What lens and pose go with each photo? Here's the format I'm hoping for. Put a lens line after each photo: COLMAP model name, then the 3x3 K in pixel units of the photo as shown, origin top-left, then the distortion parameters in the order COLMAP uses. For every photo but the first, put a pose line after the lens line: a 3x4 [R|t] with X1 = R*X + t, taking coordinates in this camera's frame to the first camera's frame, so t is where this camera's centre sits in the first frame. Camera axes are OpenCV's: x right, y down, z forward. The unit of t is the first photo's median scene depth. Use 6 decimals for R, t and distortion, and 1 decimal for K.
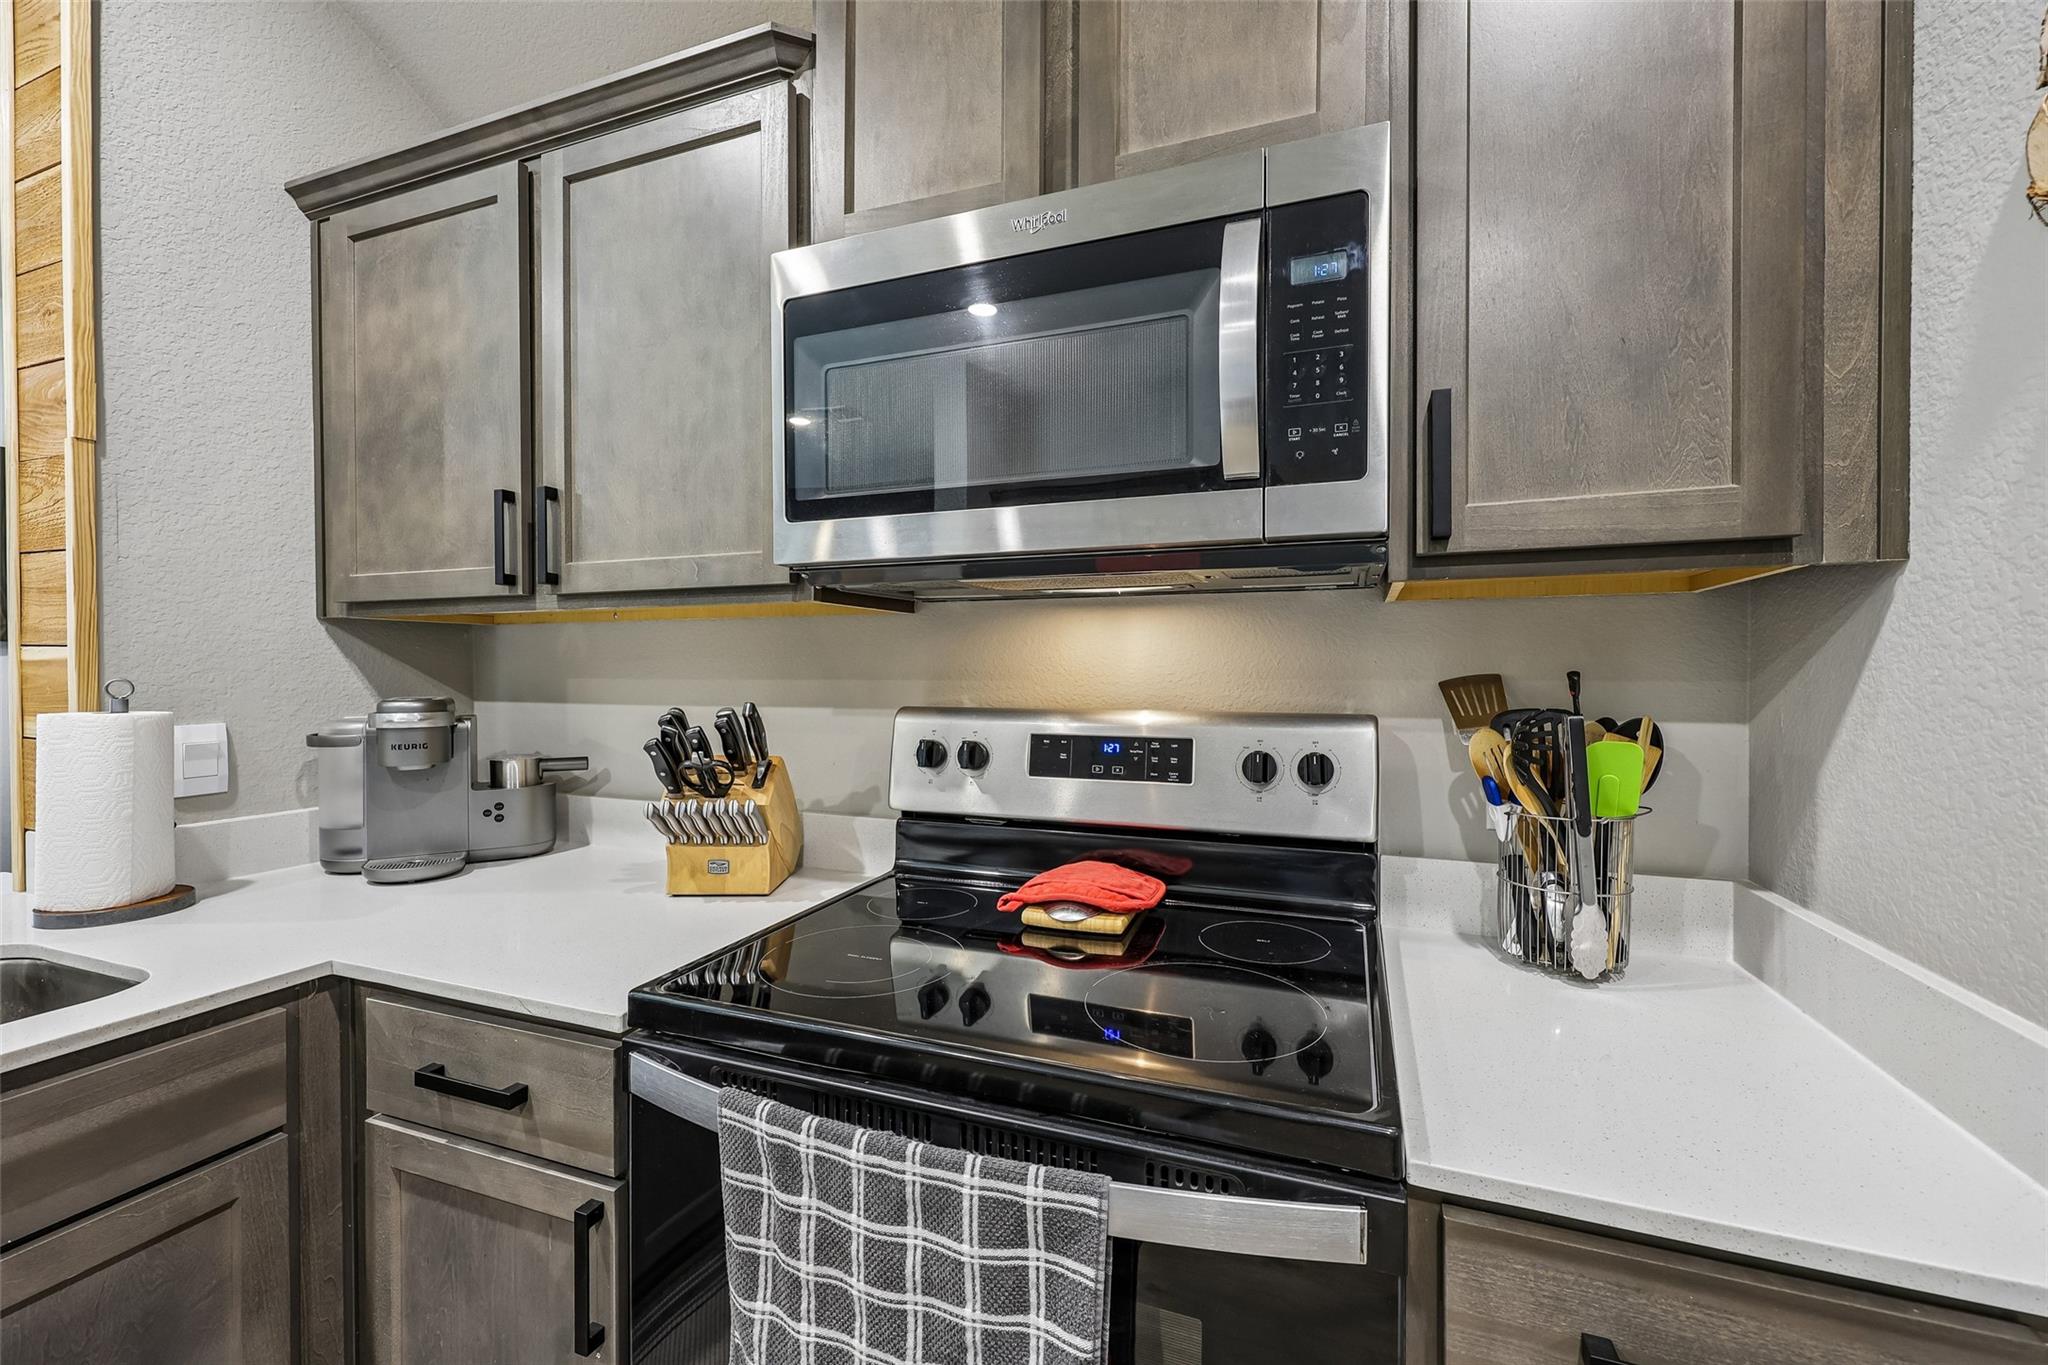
lens RADIAL K [[832.9, 0, 1025.7], [0, 832.9, 679.8], [0, 0, 1]] dist [0.002819, 0.000018]
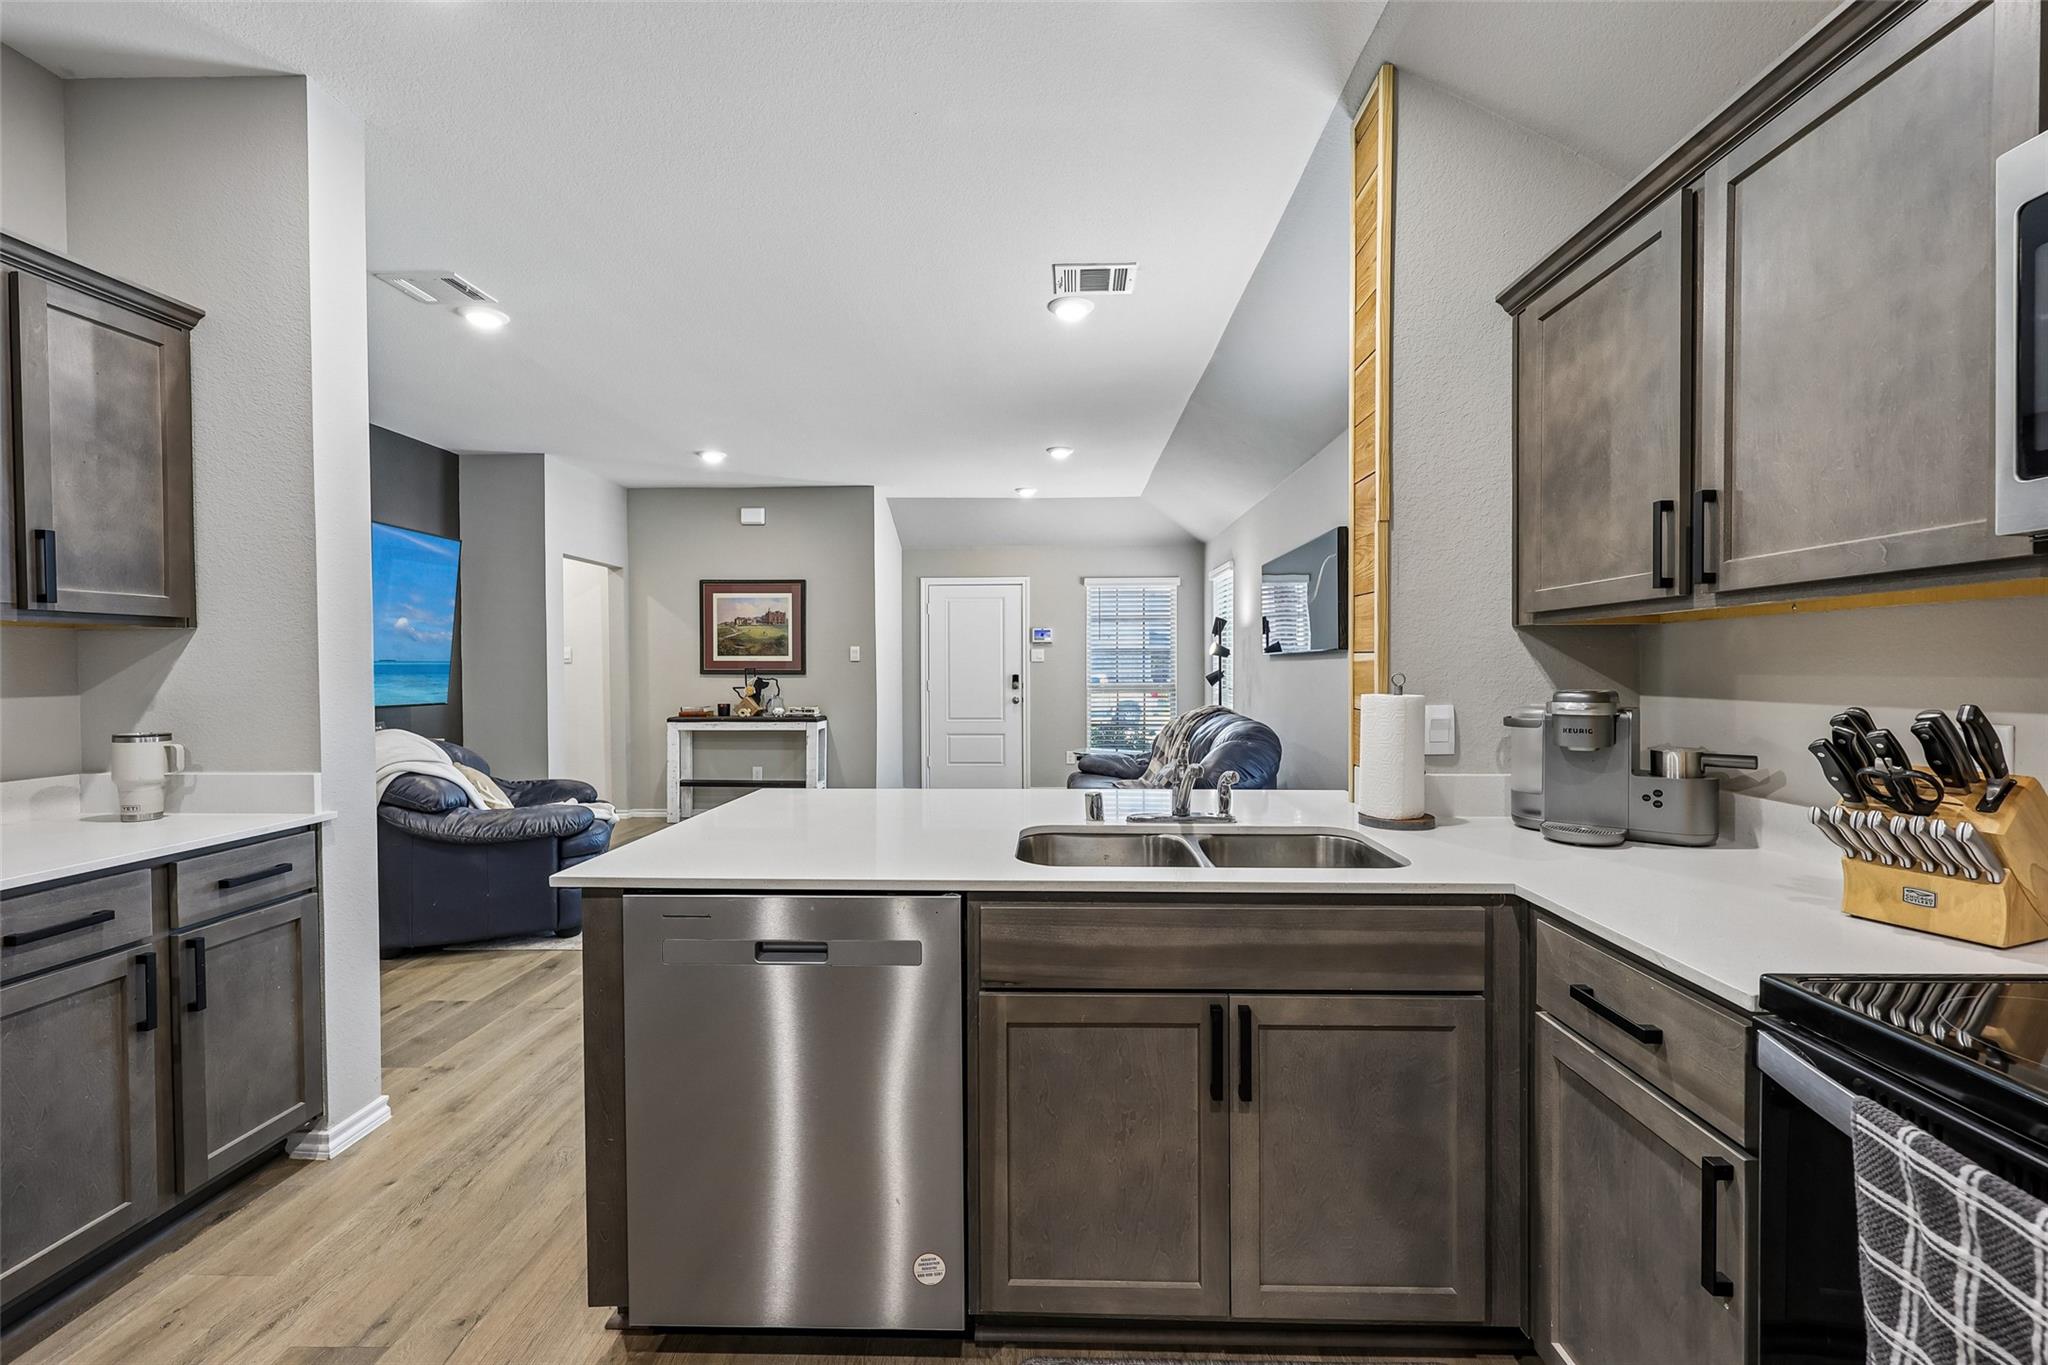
lens RADIAL K [[832.9, 0, 1031.9], [0, 832.9, 679.2], [0, 0, 1]] dist [0.002819, 0.000018]
pose [[0.329473, 0.011062, -0.944100, 0.157762], [-0.008444, 0.999926, 0.008770, 0.002926], [0.944127, 0.005082, 0.329542, -0.158110]]
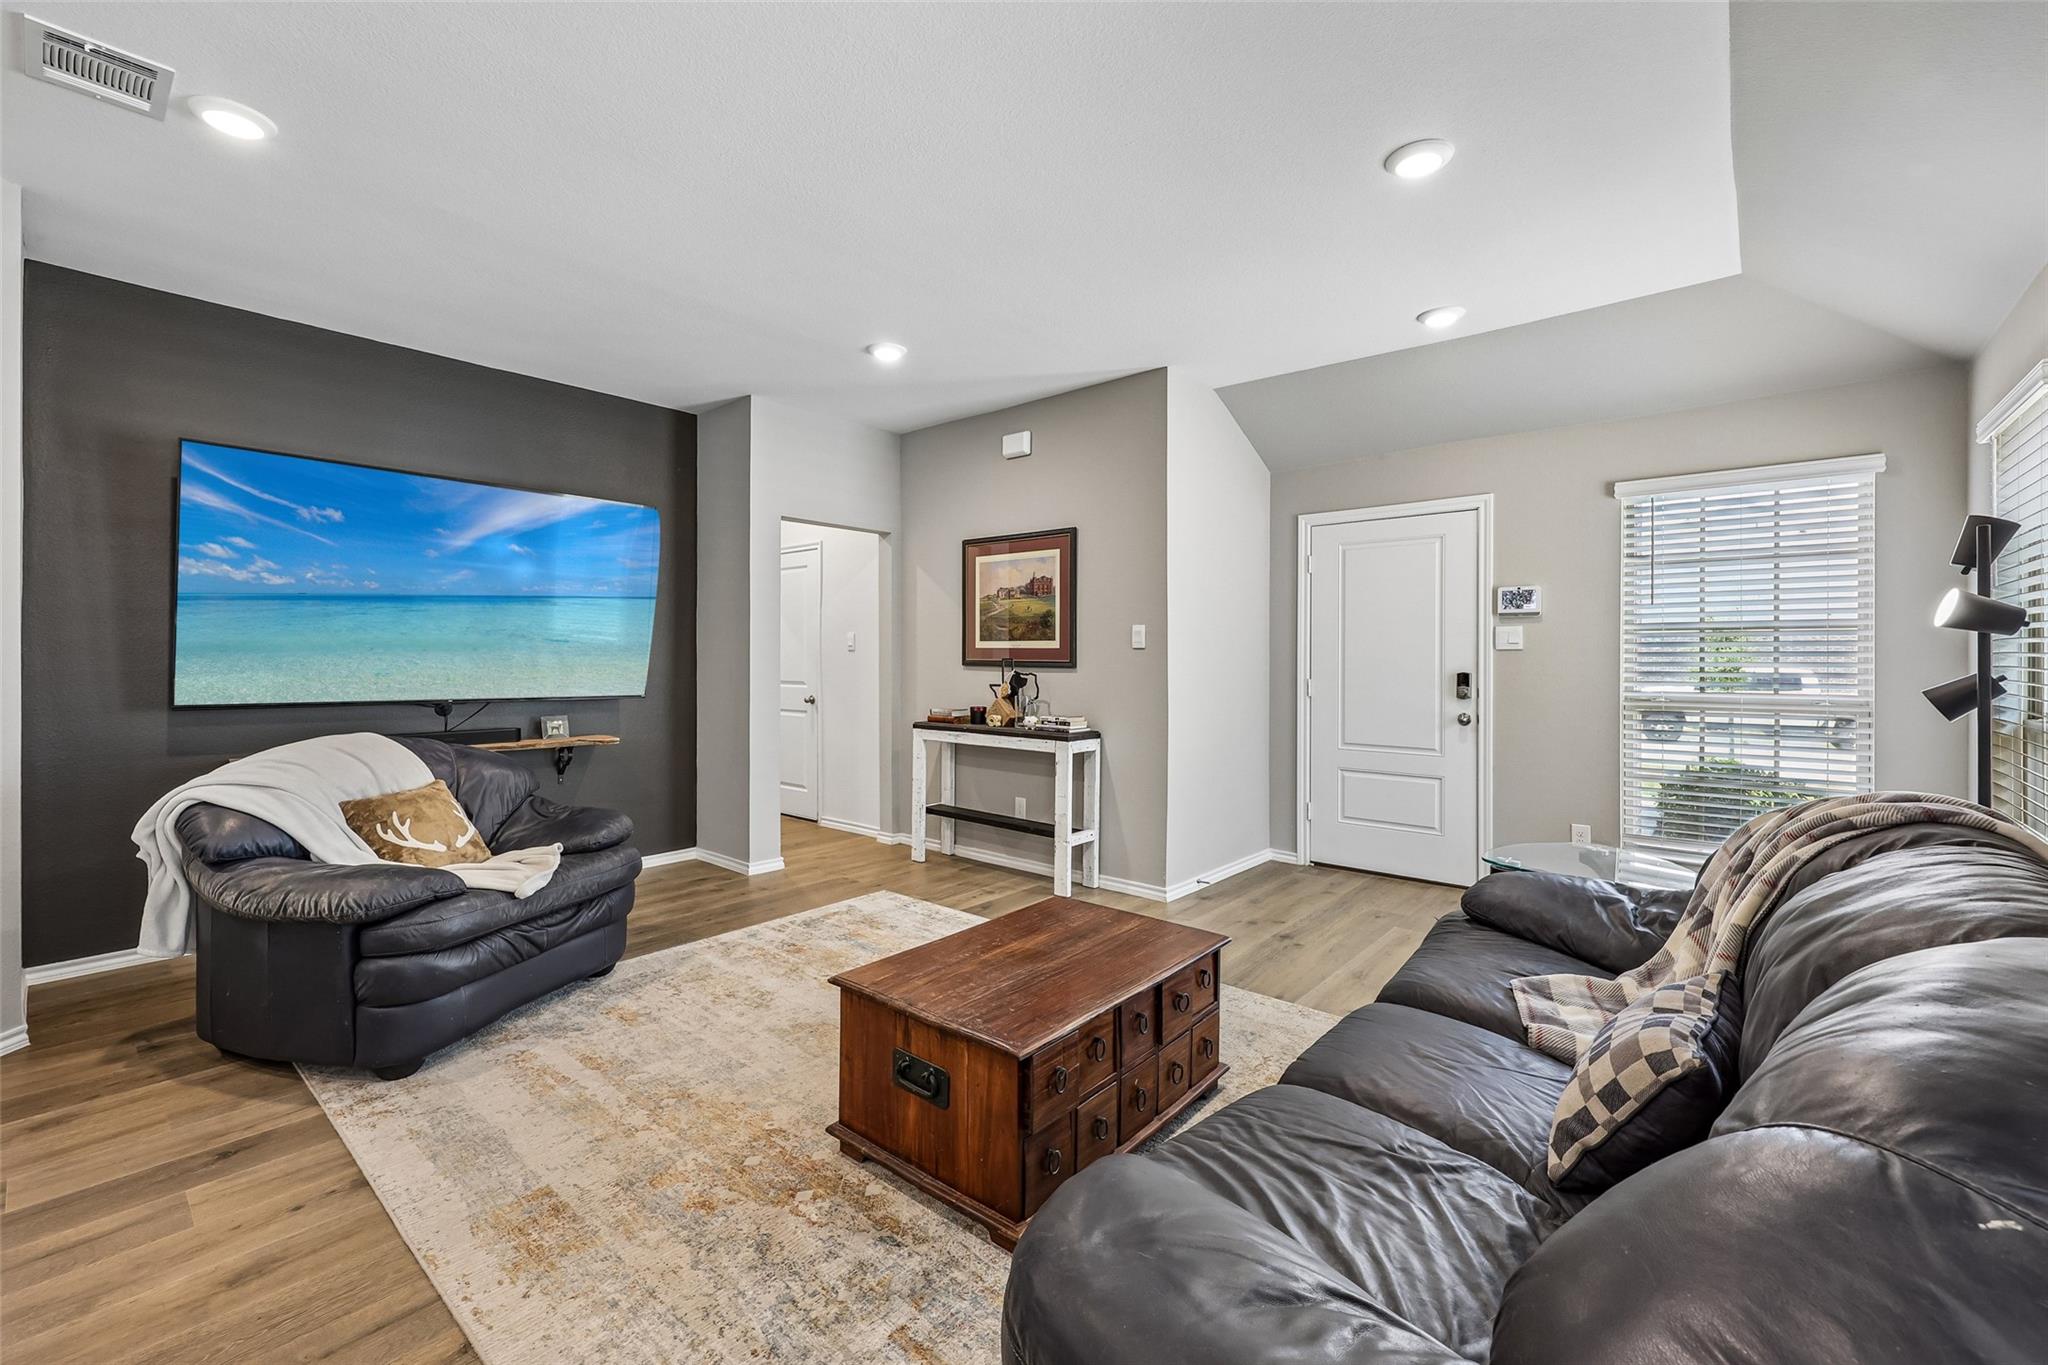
lens RADIAL K [[832.9, 0, 1042.1], [0, 832.9, 659.4], [0, 0, 1]] dist [0.002819, 0.000018]
pose [[-0.336859, 0.000203, -0.941555, -2.144271], [-0.016669, 0.999842, 0.006179, -0.028000], [0.941408, 0.017776, -0.336802, 1.453725]]
